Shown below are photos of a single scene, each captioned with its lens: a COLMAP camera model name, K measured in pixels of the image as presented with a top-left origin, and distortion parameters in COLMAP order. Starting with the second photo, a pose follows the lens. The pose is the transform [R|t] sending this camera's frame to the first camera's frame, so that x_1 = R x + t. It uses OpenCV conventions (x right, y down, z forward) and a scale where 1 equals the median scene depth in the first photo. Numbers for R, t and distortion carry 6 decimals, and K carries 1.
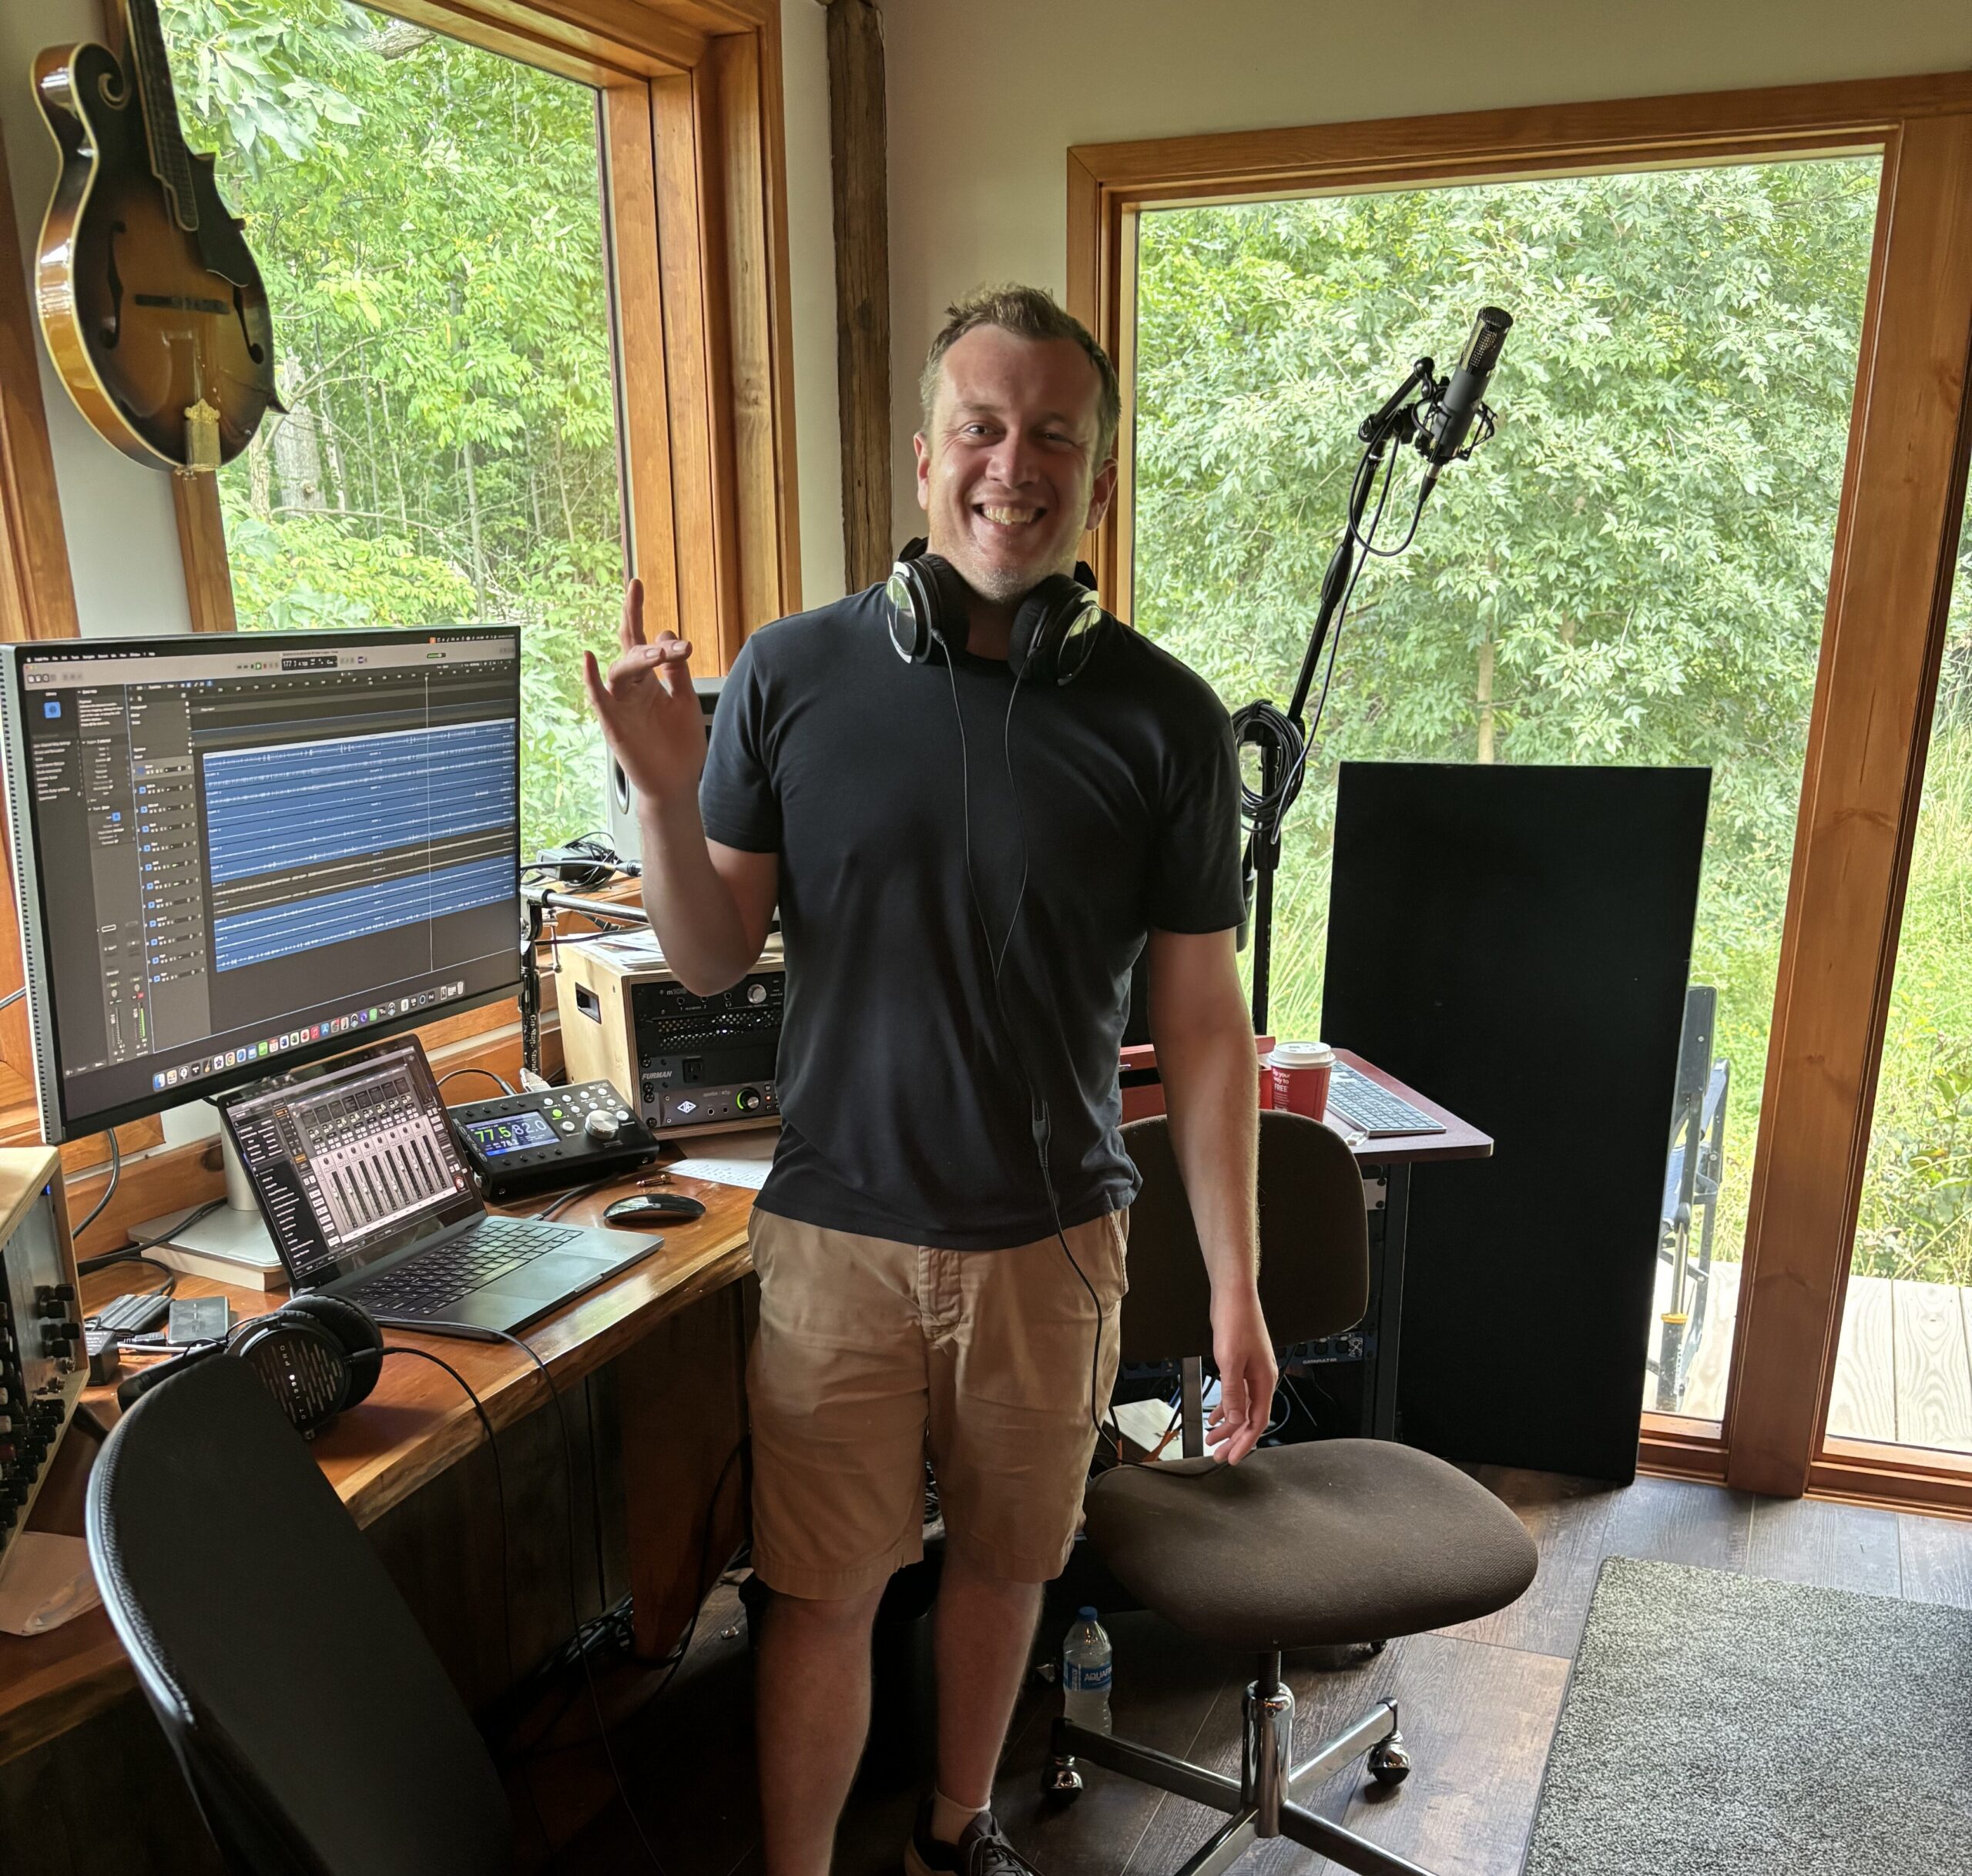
lens RADIAL K [[1961.8, 0, 998.2], [0, 1961.8, 1294.8], [0, 0, 1]] dist [0.004643, 0.000000]
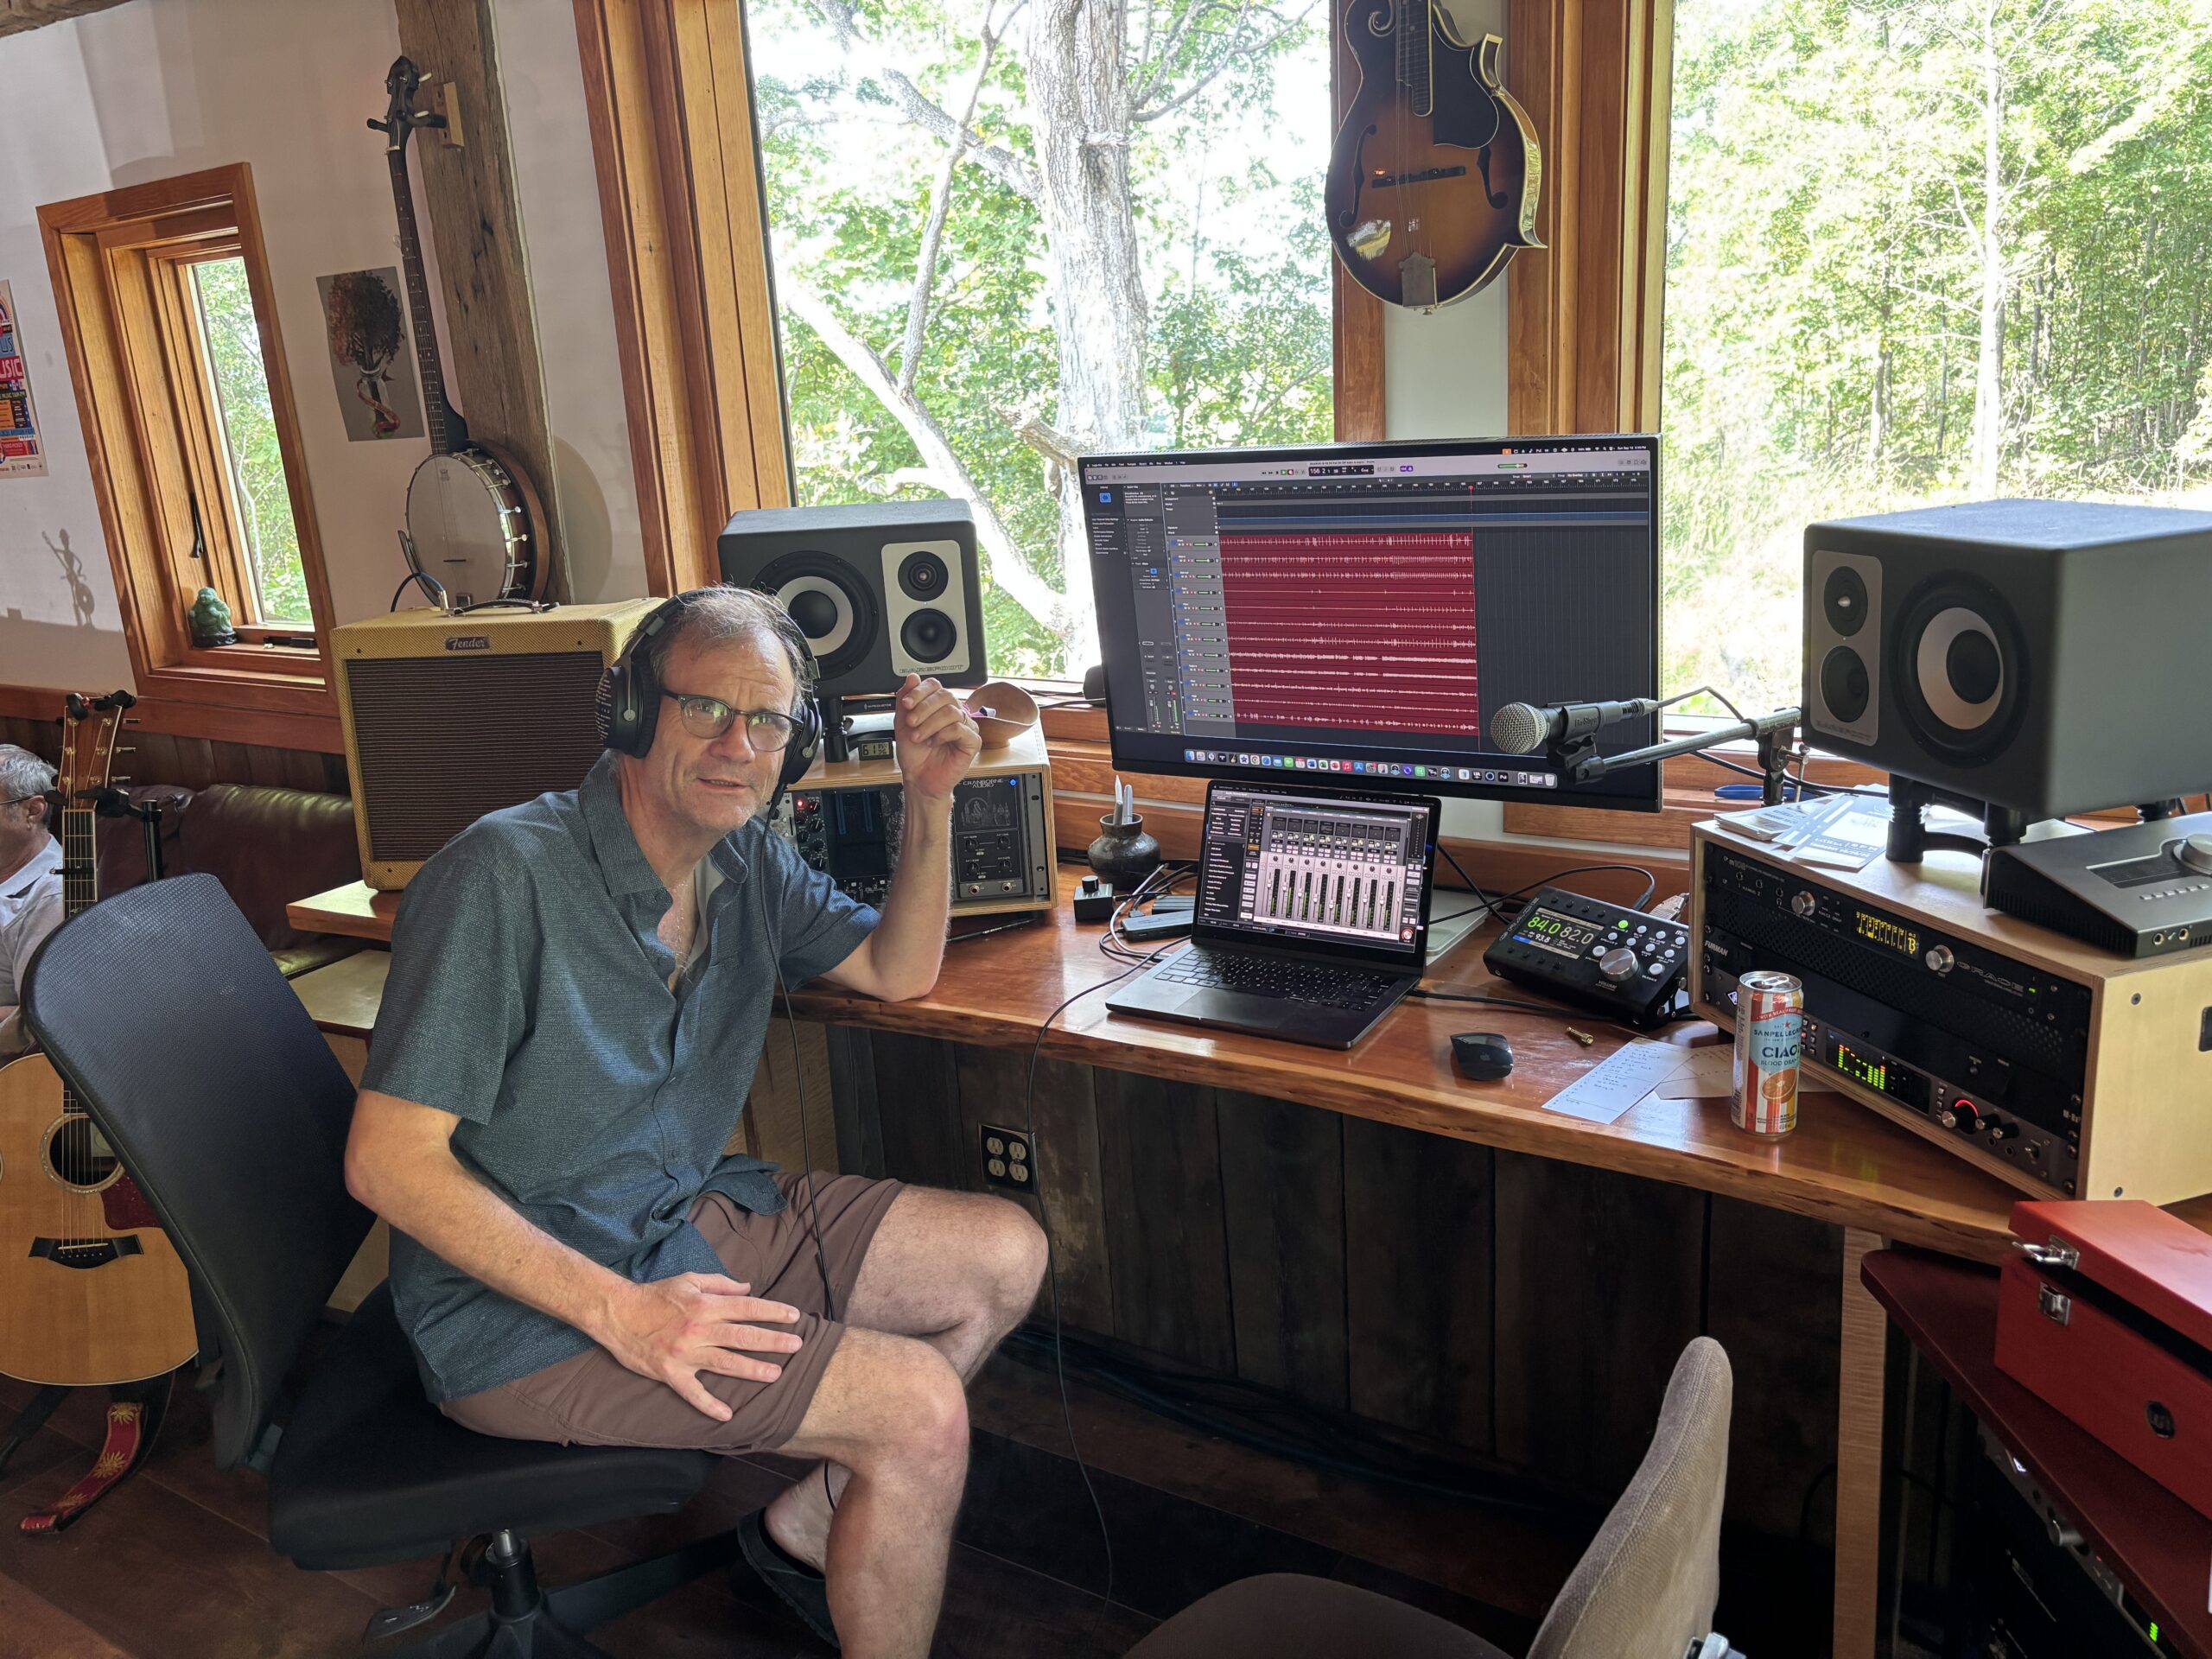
lens RADIAL K [[1663.1, 0, 1089.2], [0, 1663.1, 820.4], [0, 0, 1]] dist [0.043437, -0.050207]
pose [[-0.178137, 0.270843, -0.945997, 0.685609], [-0.277197, 0.908628, 0.312342, -0.394740], [0.944155, 0.317867, -0.086783, 0.989140]]
